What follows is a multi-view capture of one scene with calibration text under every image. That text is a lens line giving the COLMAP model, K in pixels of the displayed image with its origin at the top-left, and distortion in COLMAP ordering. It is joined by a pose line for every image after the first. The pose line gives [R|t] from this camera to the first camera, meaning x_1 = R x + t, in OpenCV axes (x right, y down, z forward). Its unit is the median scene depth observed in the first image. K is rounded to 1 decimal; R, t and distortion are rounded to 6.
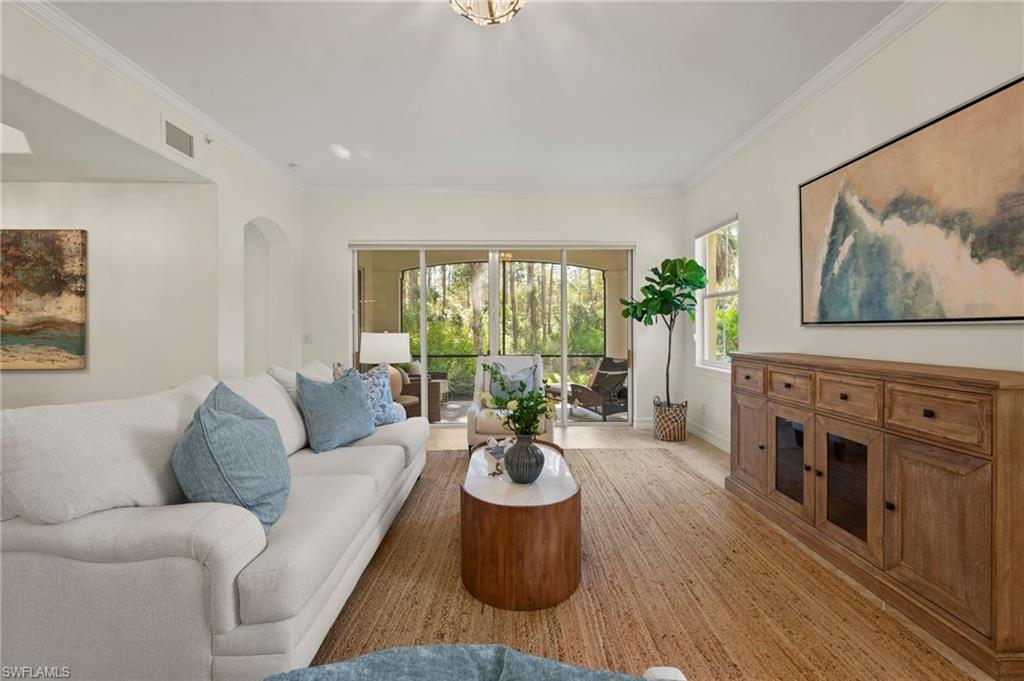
lens RADIAL K [[406.3, 0, 515.4], [0, 406.3, 330.4], [0, 0, 1]] dist [-0.000082, 0.000071]
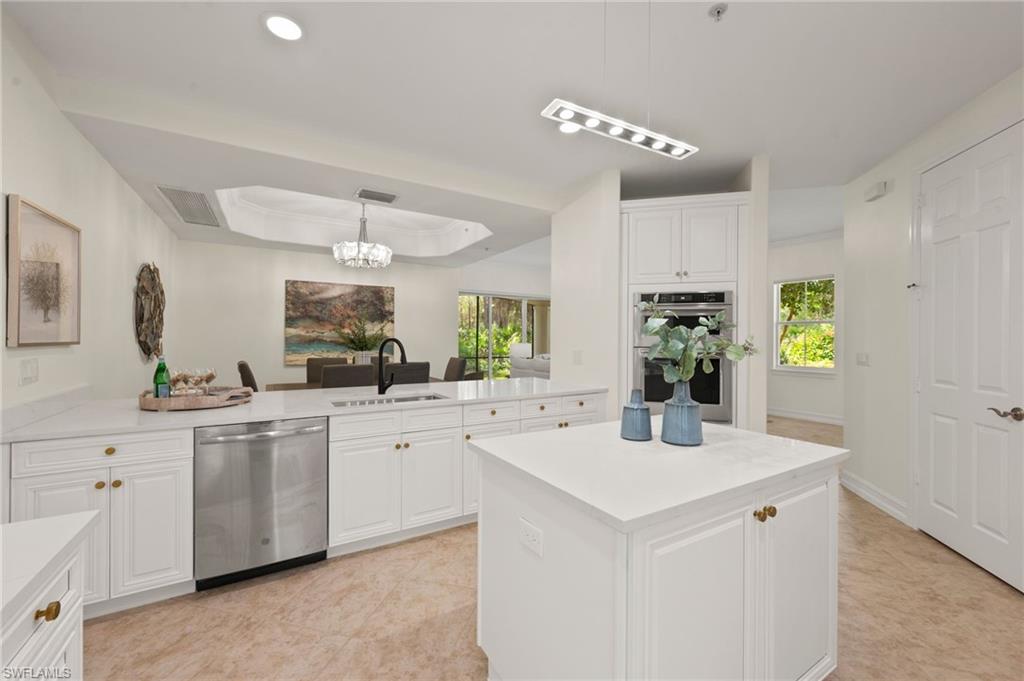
lens RADIAL K [[406.3, 0, 514.1], [0, 406.3, 339.4], [0, 0, 1]] dist [-0.000082, 0.000071]
pose [[0.868522, 0.007883, 0.495588, -1.526595], [-0.008776, 0.999961, -0.000527, -0.015050], [-0.495573, -0.003892, 0.868558, -0.889285]]
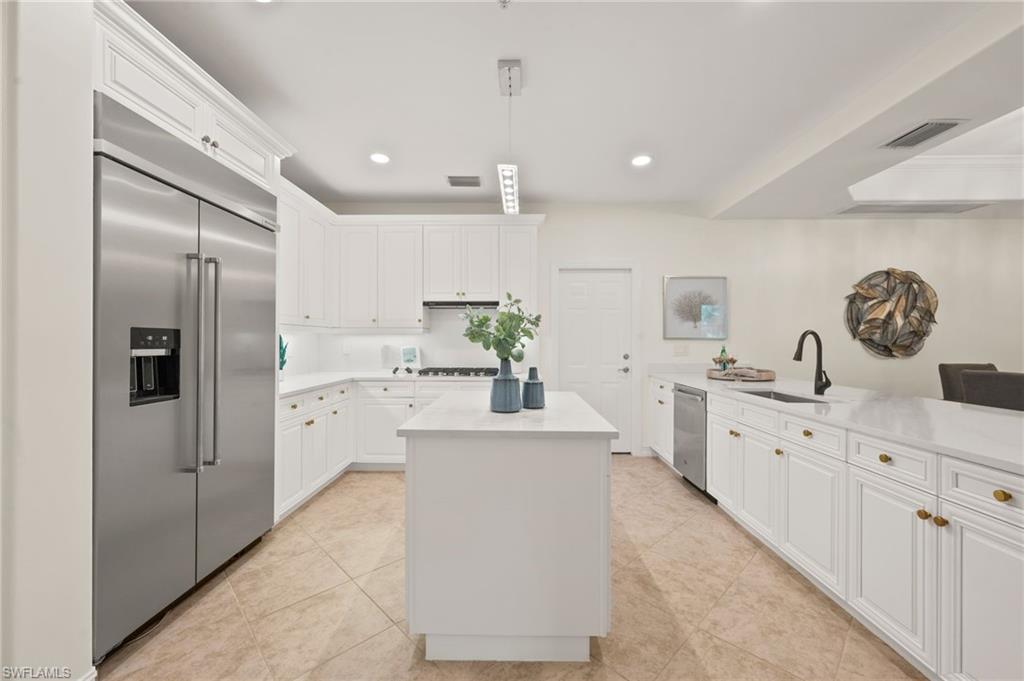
lens RADIAL K [[406.3, 0, 515.7], [0, 406.3, 341.3], [0, 0, 1]] dist [-0.000082, 0.000071]
pose [[-0.024538, 0.006073, -0.999680, -0.570611], [-0.002934, 0.999977, 0.006146, 0.000688], [0.999695, 0.003084, -0.024520, -0.552325]]
